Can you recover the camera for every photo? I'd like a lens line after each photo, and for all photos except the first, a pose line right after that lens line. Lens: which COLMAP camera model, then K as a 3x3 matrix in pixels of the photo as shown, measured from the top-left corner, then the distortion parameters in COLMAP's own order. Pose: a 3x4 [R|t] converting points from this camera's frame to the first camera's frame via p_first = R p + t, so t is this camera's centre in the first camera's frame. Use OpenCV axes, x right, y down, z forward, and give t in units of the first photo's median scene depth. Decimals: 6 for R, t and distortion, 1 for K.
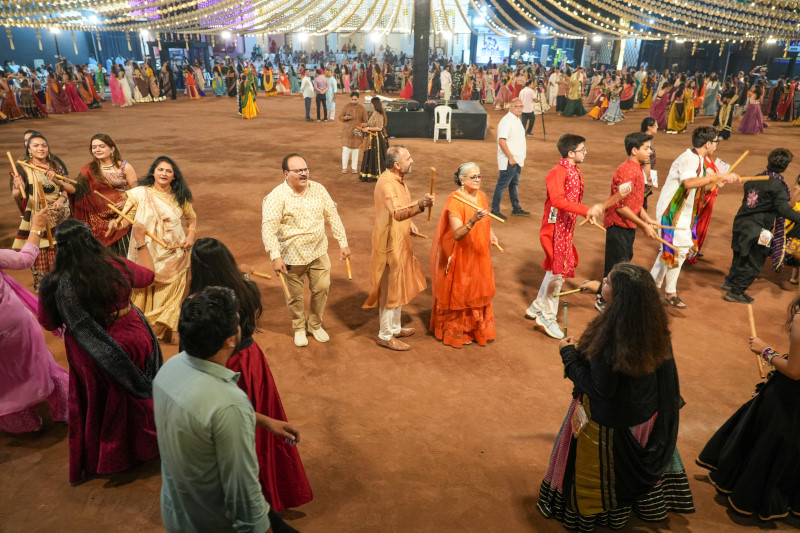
lens RADIAL K [[531.2, 0, 402.4], [0, 531.2, 270.2], [0, 0, 1]] dist [-0.031763, 0.016630]
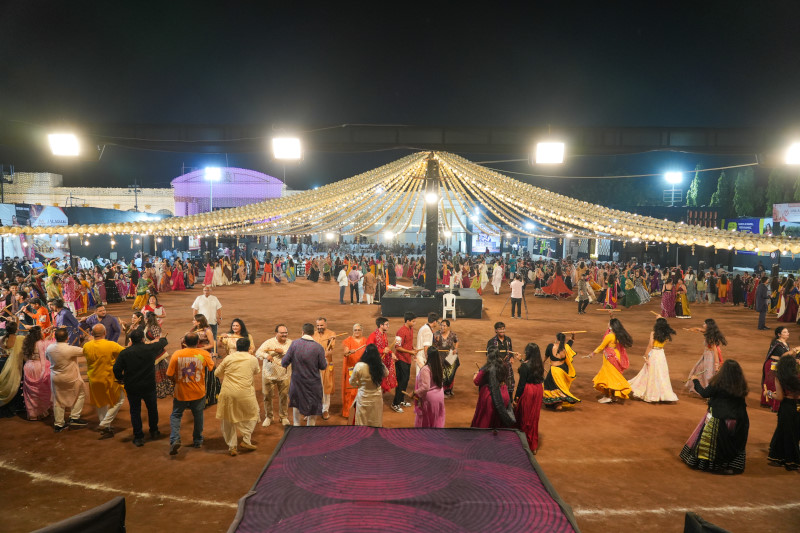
lens RADIAL K [[531.2, 0, 403.7], [0, 531.2, 274.2], [0, 0, 1]] dist [-0.031763, 0.016630]
pose [[0.999998, 0.000633, 0.002094, -0.033636], [0.000060, 0.948926, -0.315498, 0.054205], [-0.002187, 0.315497, 0.948924, -0.237296]]
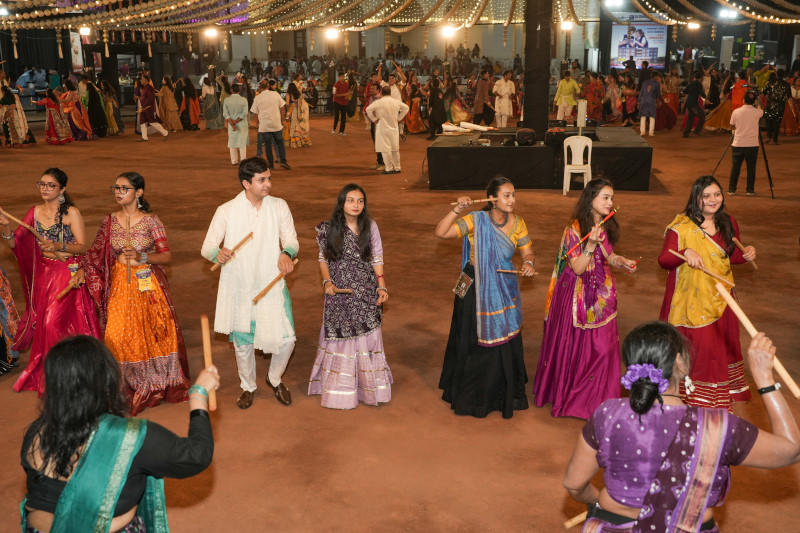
lens RADIAL K [[913.9, 0, 404.5], [0, 913.9, 270.7], [0, 0, 1]] dist [0.039937, 0.000000]
pose [[0.996766, -0.004214, -0.080244, -0.029911], [-0.008800, 0.986894, -0.161130, 0.007823], [0.079872, 0.161316, 0.983666, -0.010271]]
